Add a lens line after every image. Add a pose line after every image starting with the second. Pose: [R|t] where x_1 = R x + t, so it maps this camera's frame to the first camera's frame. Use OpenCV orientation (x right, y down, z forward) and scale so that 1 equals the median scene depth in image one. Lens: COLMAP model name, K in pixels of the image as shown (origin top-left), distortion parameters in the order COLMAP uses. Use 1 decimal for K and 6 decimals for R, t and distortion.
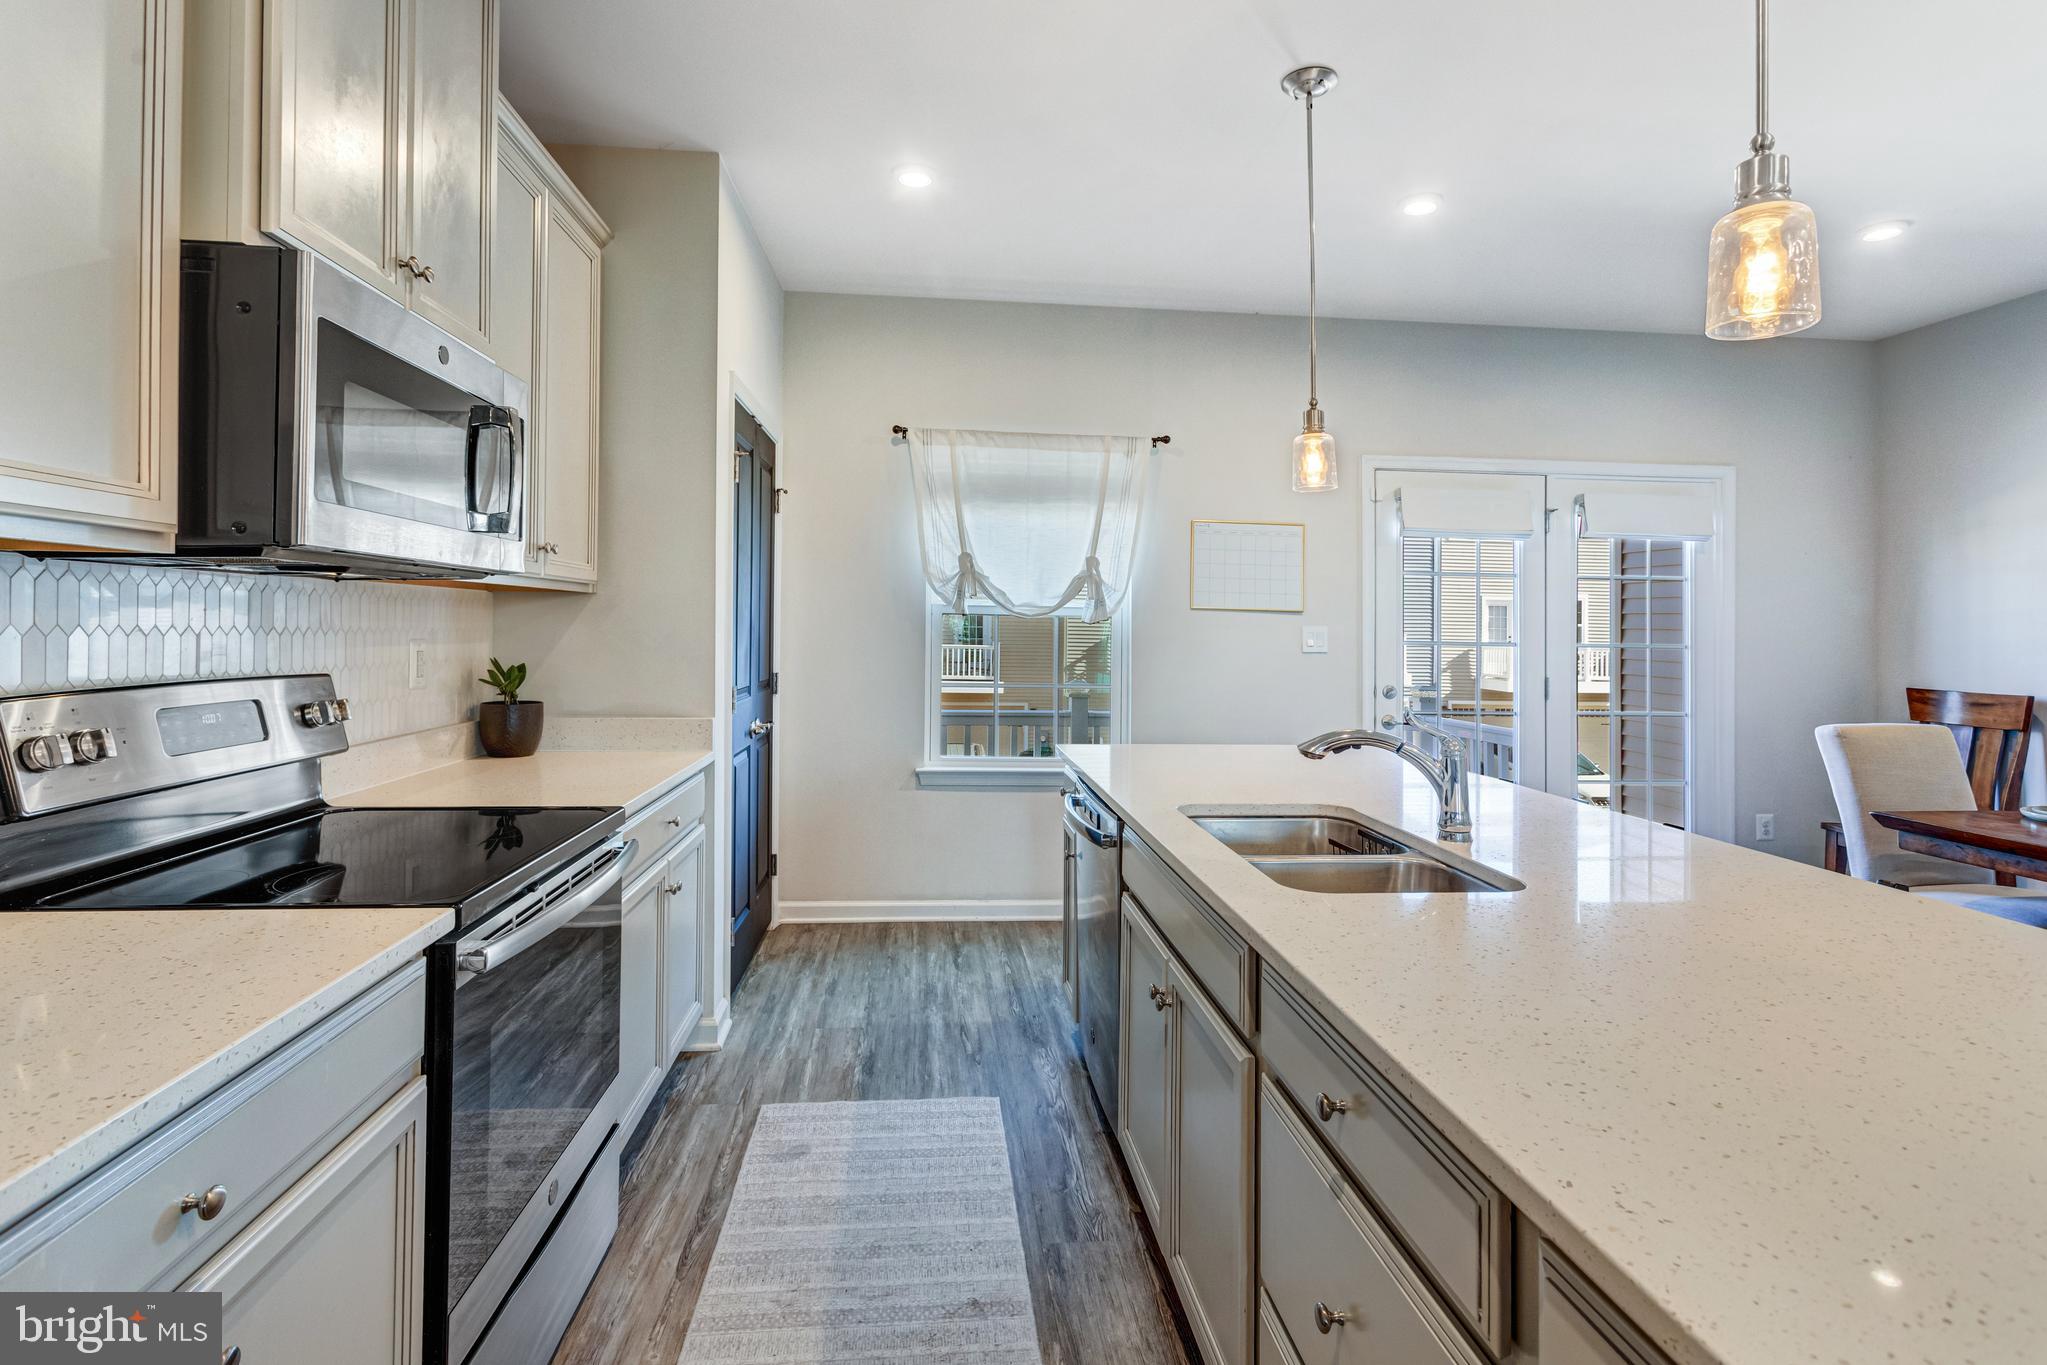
lens RADIAL K [[1023.0, 0, 1023.5], [0, 1023.0, 627.3], [0, 0, 1]] dist [0.001182, 0.000756]
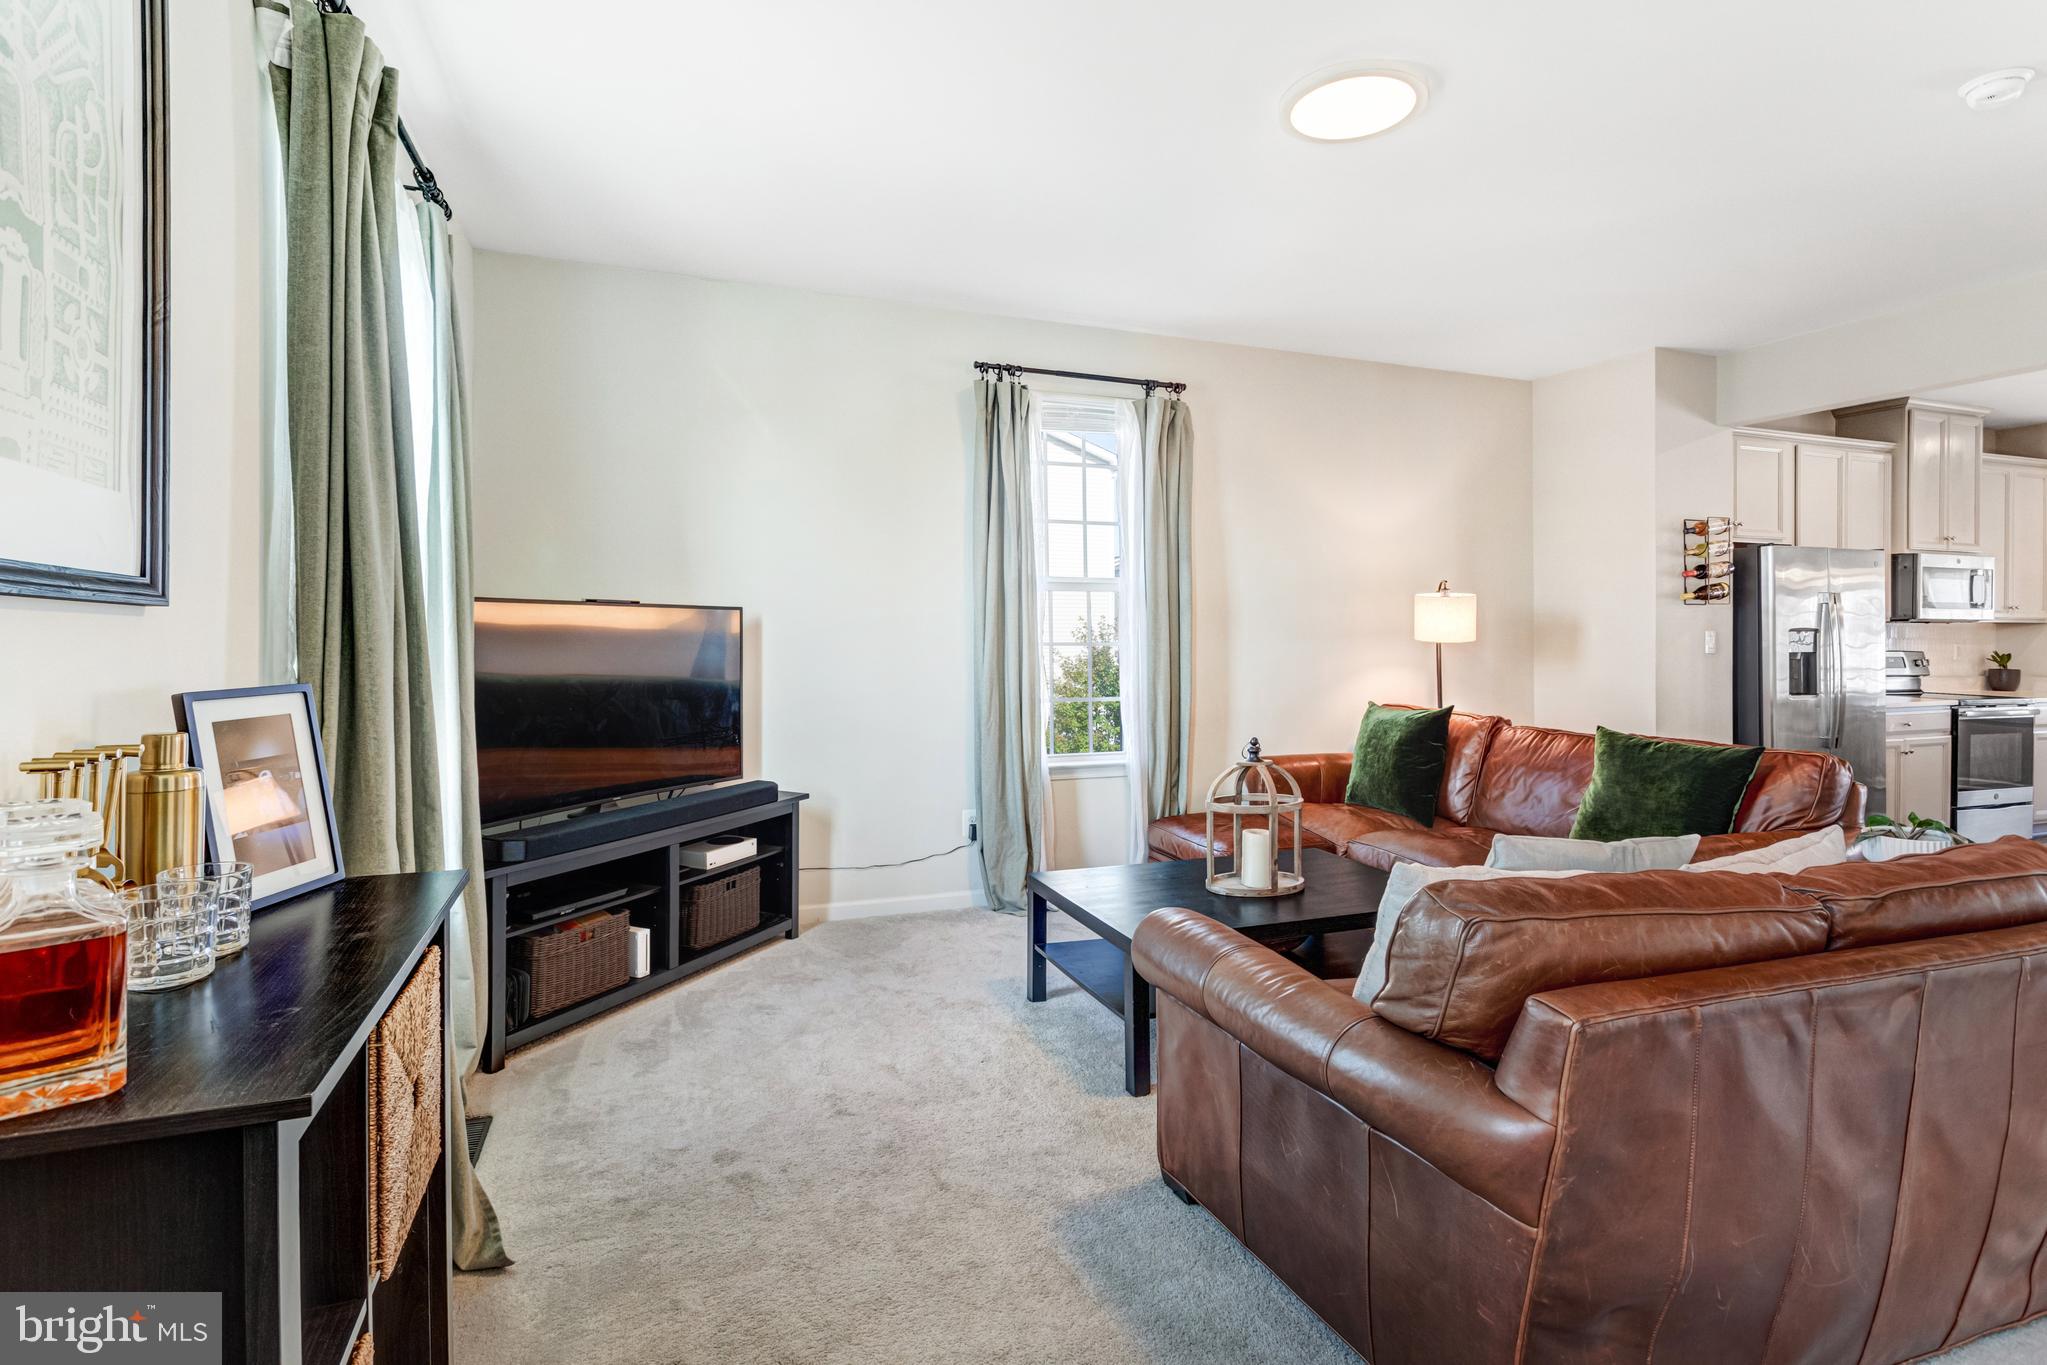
lens RADIAL K [[1023.0, 0, 1023.5], [0, 1023.0, 627.3], [0, 0, 1]] dist [0.001182, 0.000756]
pose [[0.267416, -0.010366, -0.963525, 1.240120], [-0.005067, 0.999913, -0.012164, 0.015796], [0.963568, 0.008135, 0.267340, -1.920787]]
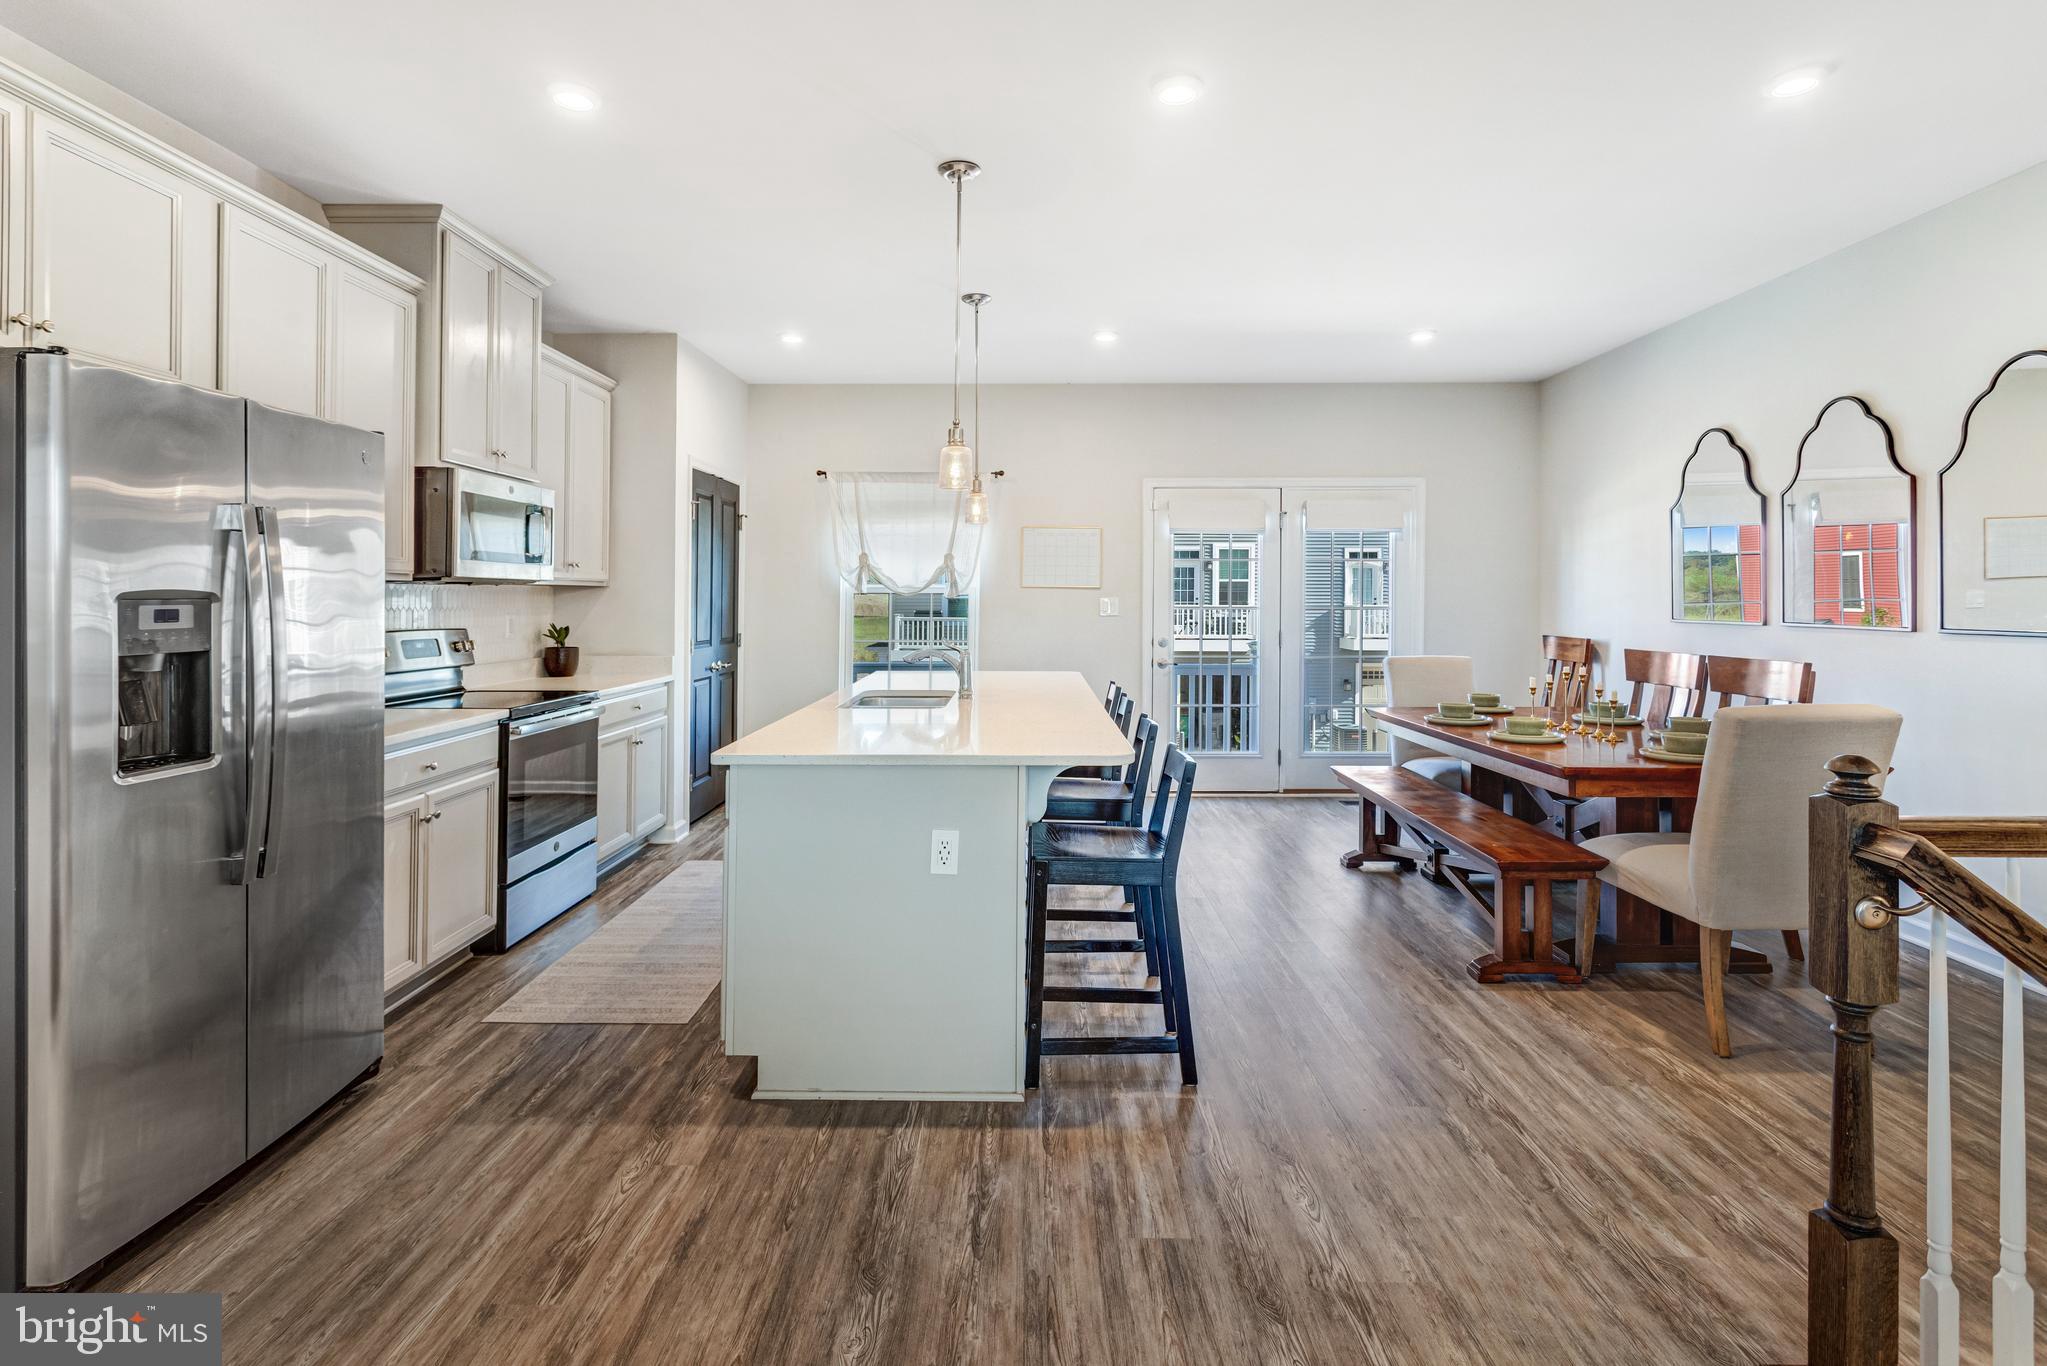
lens RADIAL K [[1002.7, 0, 1021.8], [0, 1002.7, 576.9], [0, 0, 1]] dist [0.003482, 0.000433]
pose [[0.995448, -0.017047, -0.093773, 0.493625], [0.014789, 0.999585, -0.024722, 0.004374], [0.094155, 0.023222, 0.995287, -0.716107]]
